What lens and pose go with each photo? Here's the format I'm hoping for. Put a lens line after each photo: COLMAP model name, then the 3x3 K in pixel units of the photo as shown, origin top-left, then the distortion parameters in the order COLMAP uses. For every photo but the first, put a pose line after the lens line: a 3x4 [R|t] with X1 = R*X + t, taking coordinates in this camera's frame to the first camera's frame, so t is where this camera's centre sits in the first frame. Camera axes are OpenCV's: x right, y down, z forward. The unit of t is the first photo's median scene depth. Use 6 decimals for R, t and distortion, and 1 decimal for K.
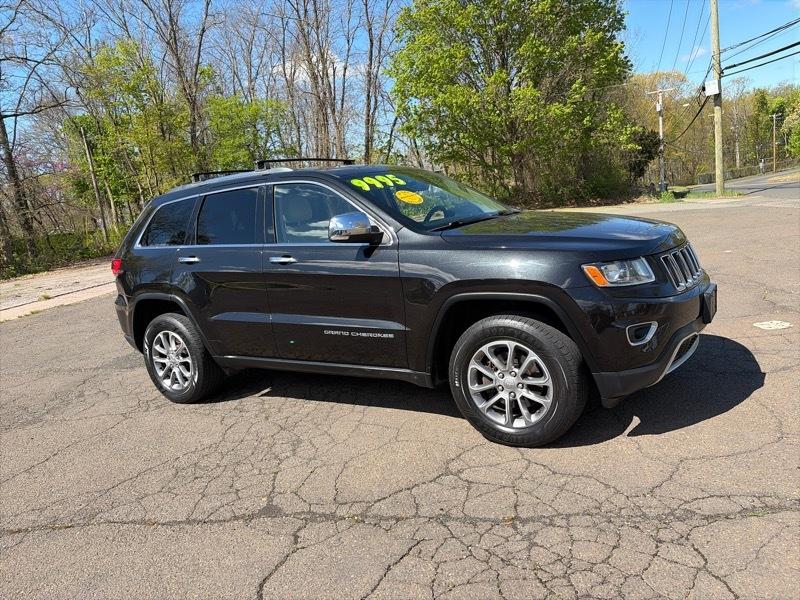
lens RADIAL K [[607.7, 0, 402.7], [0, 607.7, 301.2], [0, 0, 1]] dist [0.024388, -0.007866]
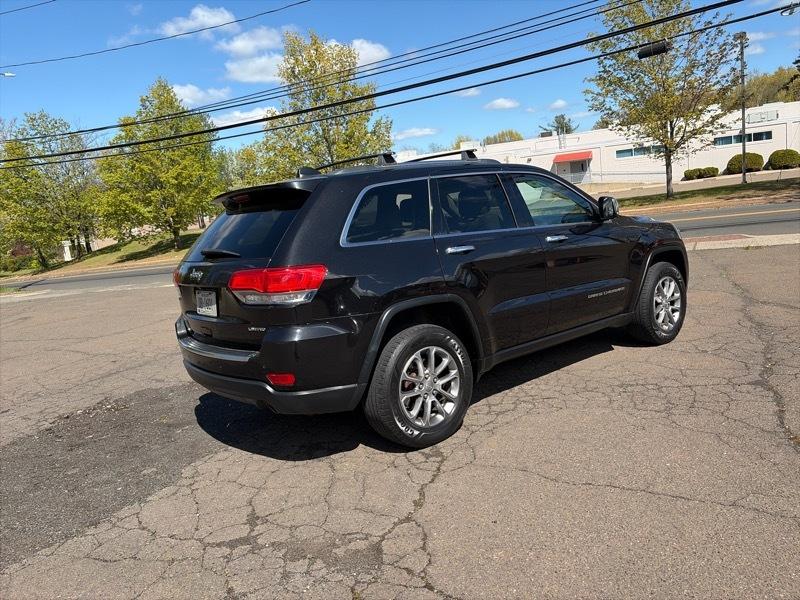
lens RADIAL K [[603.9, 0, 403.0], [0, 603.9, 308.5], [0, 0, 1]] dist [0.027077, -0.007862]
pose [[0.306246, -0.062685, 0.949886, -1.512400], [0.225476, 0.974213, -0.008404, 0.001737], [-0.924864, 0.216750, 0.312482, 1.075998]]
